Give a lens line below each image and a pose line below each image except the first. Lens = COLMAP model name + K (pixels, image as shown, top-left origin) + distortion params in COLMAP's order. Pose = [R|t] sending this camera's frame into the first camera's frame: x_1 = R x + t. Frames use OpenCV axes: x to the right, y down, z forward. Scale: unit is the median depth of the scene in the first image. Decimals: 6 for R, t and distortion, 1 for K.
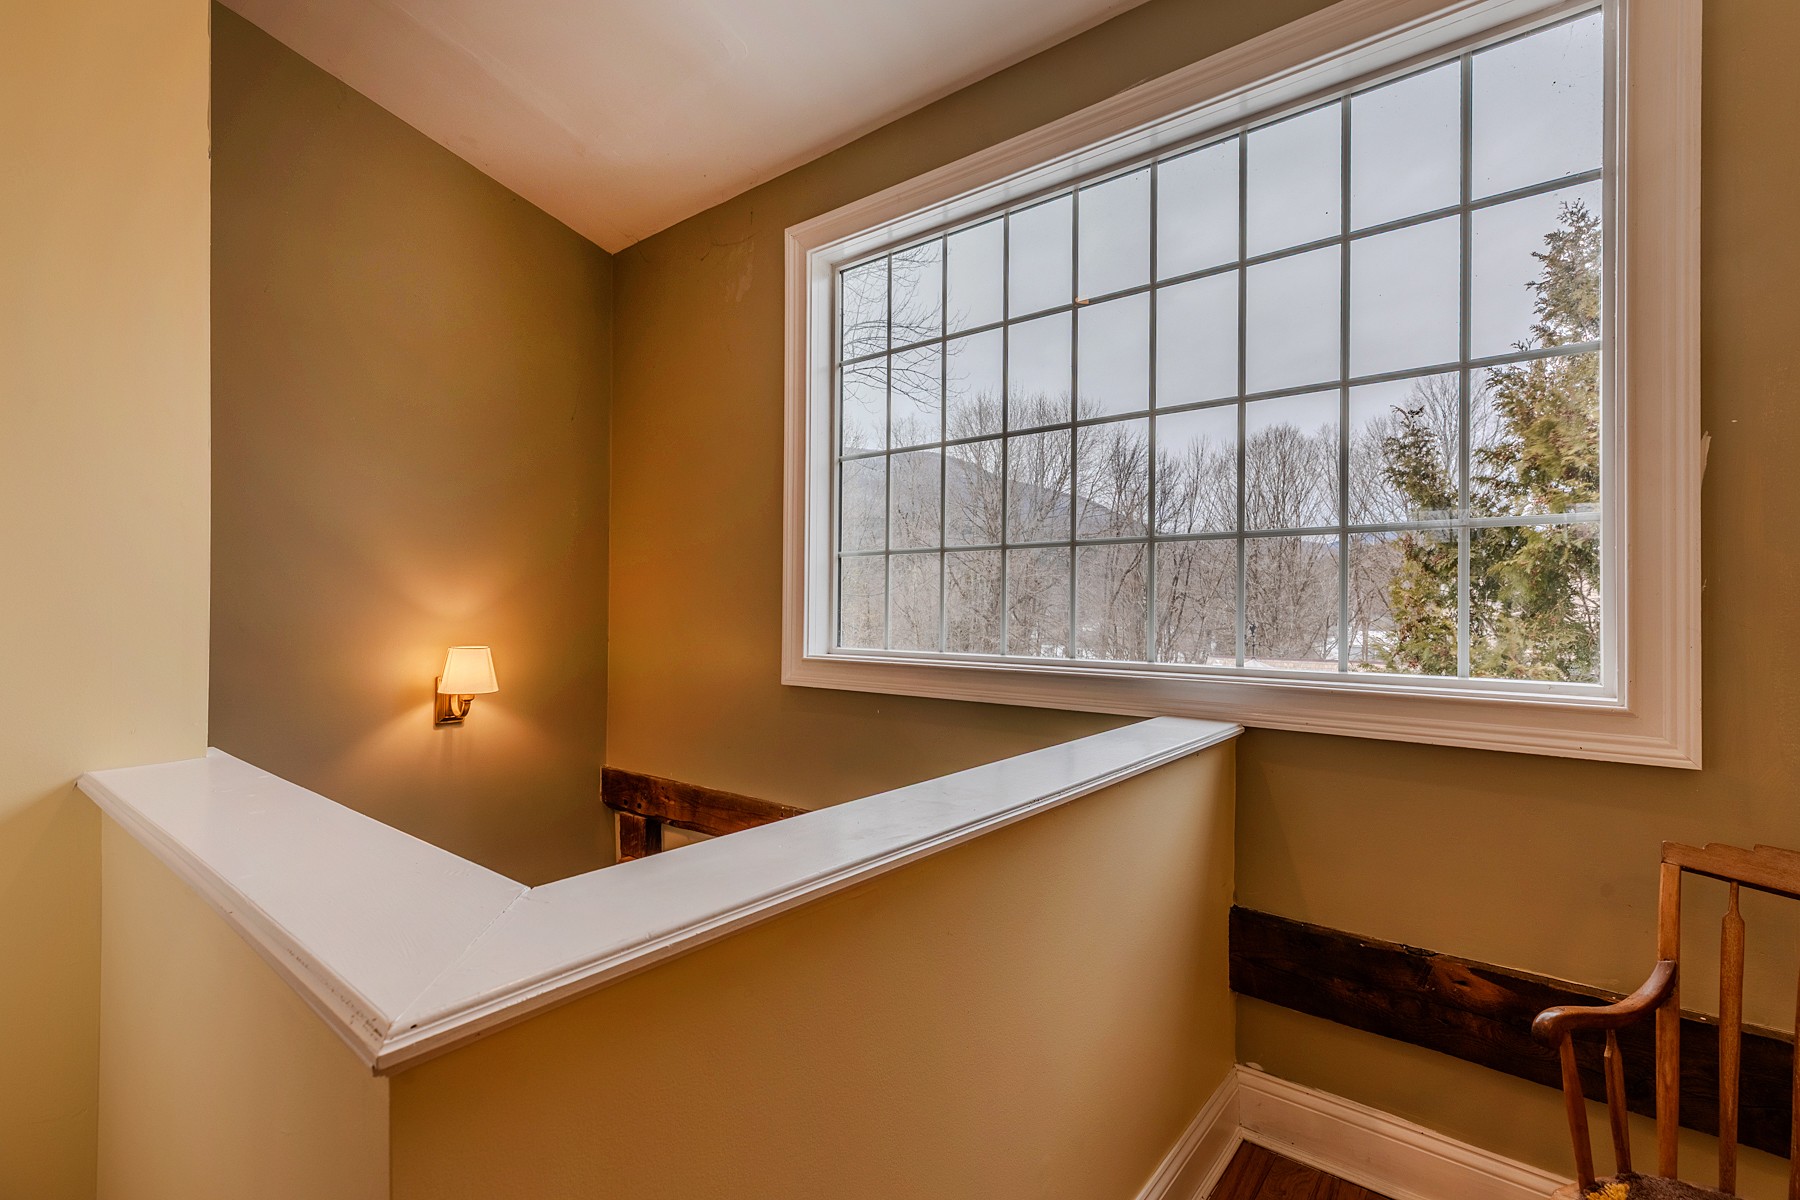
lens RADIAL K [[810.0, 0, 936.7], [0, 810.0, 608.0], [0, 0, 1]] dist [0.007096, -0.000002]
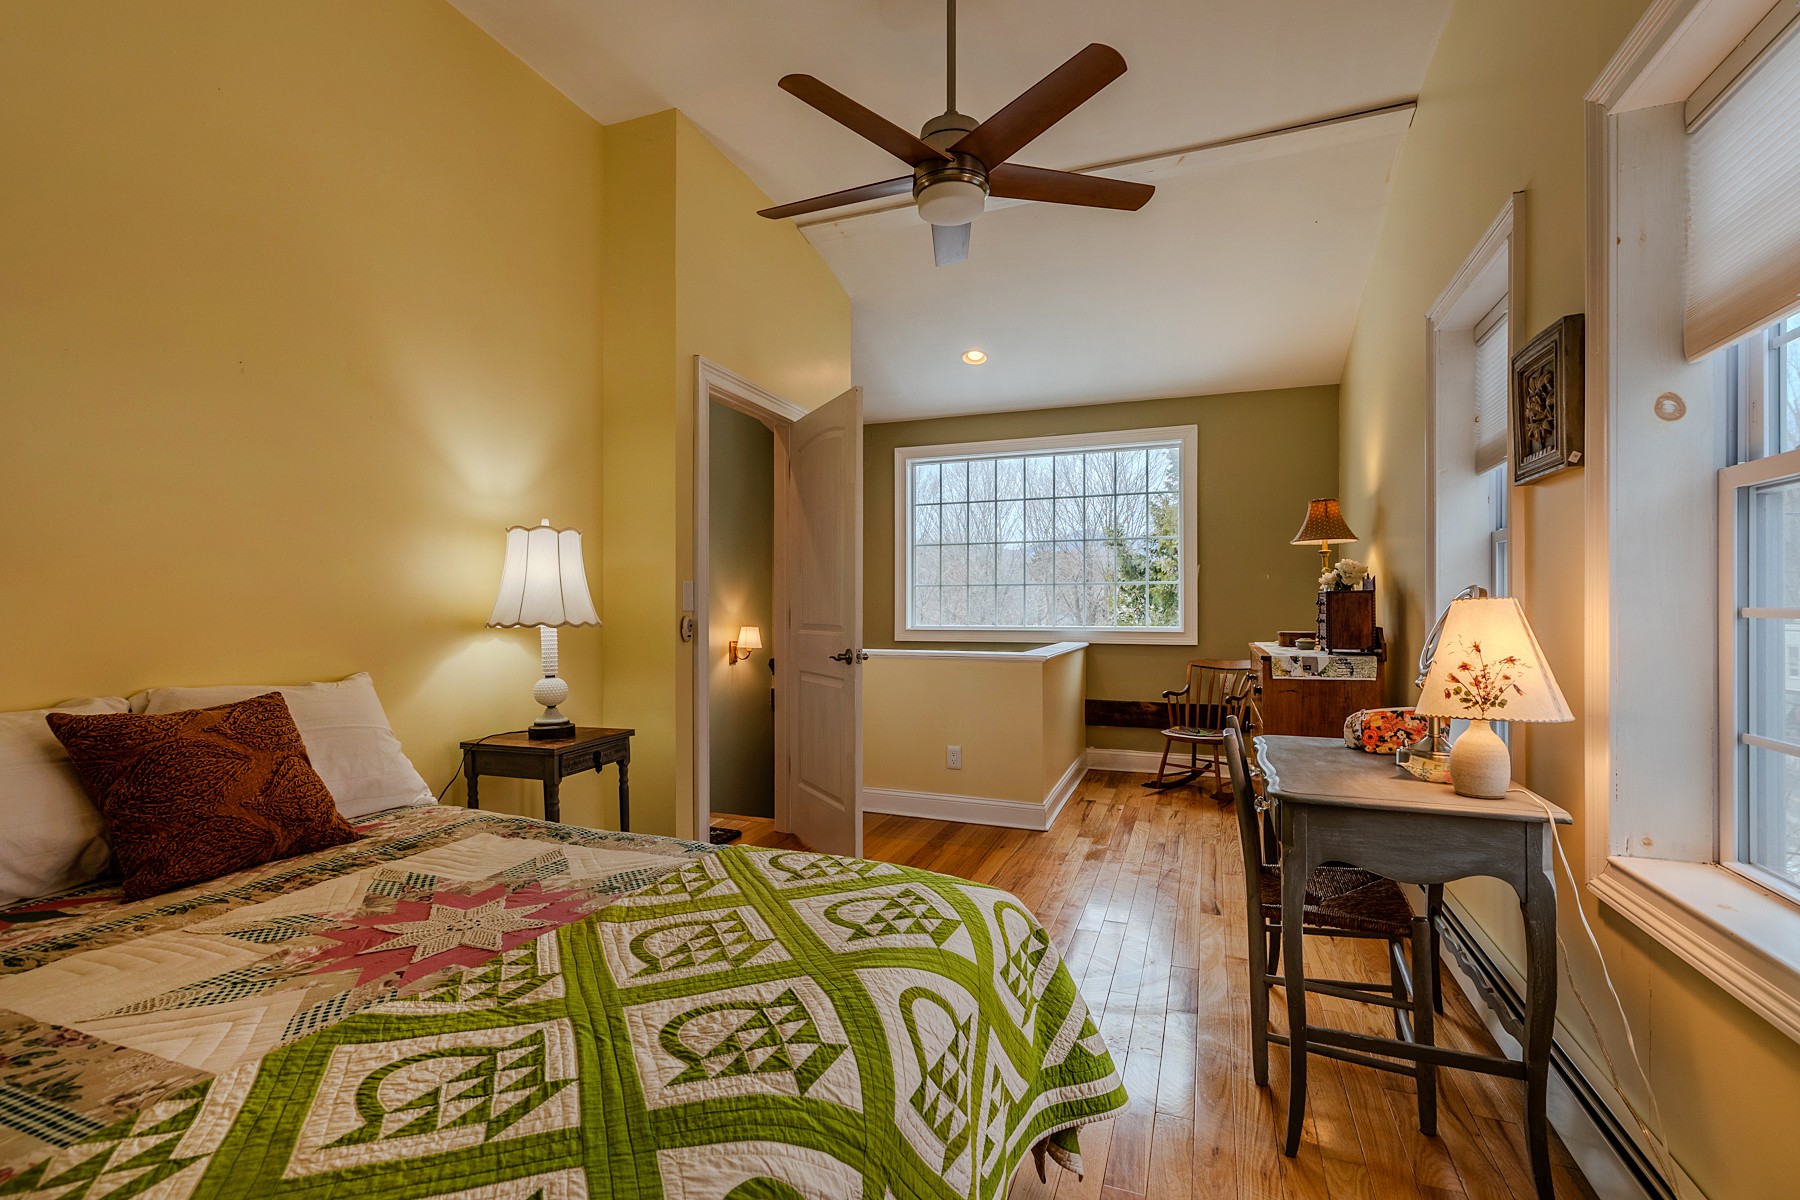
lens RADIAL K [[810.0, 0, 895.6], [0, 810.0, 605.4], [0, 0, 1]] dist [0.007096, -0.000002]
pose [[0.953030, -0.002115, 0.302868, -1.384483], [0.004026, 0.999976, -0.005686, 0.007667], [-0.302848, 0.006638, 0.953016, -1.925100]]
